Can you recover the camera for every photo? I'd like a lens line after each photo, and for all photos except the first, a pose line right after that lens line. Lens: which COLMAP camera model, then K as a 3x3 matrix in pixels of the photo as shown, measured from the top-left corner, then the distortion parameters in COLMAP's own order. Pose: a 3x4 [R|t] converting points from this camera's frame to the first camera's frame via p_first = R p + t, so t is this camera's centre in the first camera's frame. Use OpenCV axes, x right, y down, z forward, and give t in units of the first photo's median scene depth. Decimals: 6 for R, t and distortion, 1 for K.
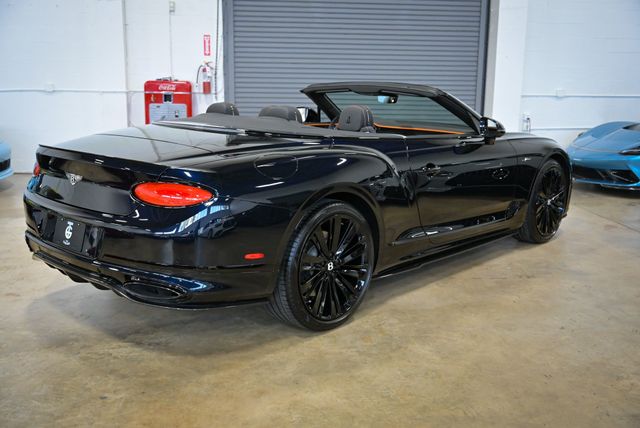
lens RADIAL K [[665.1, 0, 320.1], [0, 665.1, 213.4], [0, 0, 1]] dist [0.004608, 0.000000]
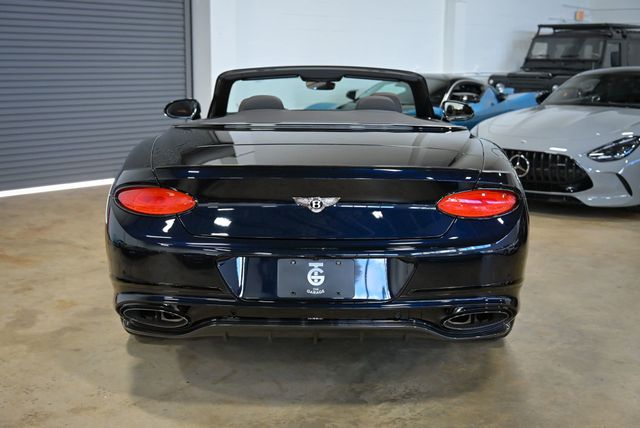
lens RADIAL K [[835.8, 0, 320.1], [0, 835.8, 214.3], [0, 0, 1]] dist [0.003736, 0.000000]
pose [[0.747150, -0.131456, 0.651526, -0.959425], [0.138866, 0.989487, 0.040399, -0.076373], [-0.649987, 0.060291, 0.757550, 0.288501]]
